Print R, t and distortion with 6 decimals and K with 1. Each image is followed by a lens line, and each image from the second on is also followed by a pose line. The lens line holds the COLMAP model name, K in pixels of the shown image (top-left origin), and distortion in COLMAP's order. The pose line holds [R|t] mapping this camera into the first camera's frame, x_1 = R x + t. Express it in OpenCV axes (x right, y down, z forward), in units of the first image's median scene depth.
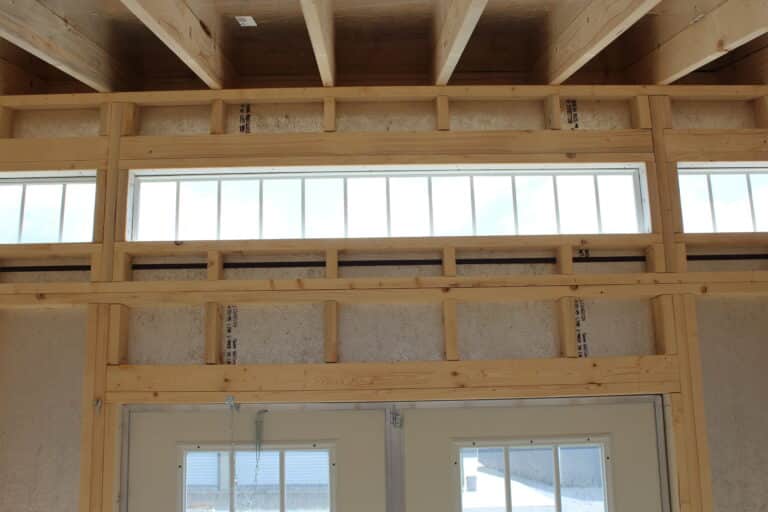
lens RADIAL K [[767.4, 0, 383.7], [0, 767.4, 279.7], [0, 0, 1]] dist [-0.072519, -0.001858]
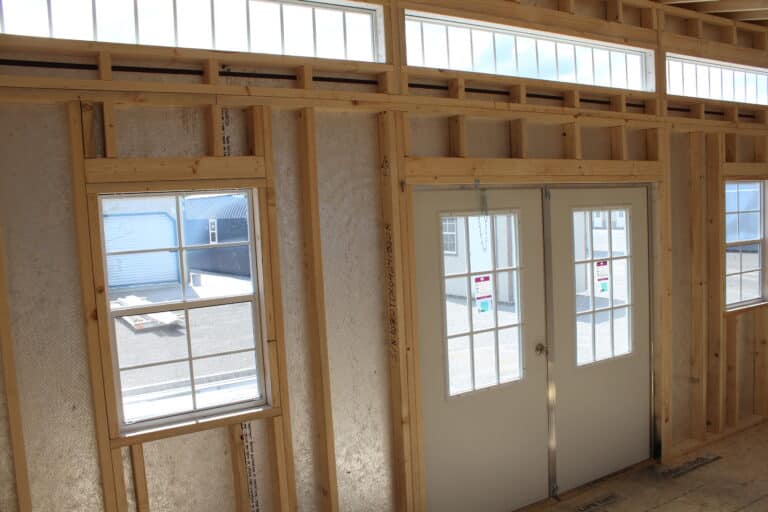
lens RADIAL K [[646.9, 0, 381.3], [0, 646.9, 269.8], [0, 0, 1]] dist [-0.169674, 0.161052]
pose [[0.863667, -0.065174, 0.499832, -0.429339], [-0.074248, 0.964341, 0.254036, 0.006761], [-0.498565, -0.256514, 0.828030, -0.000544]]
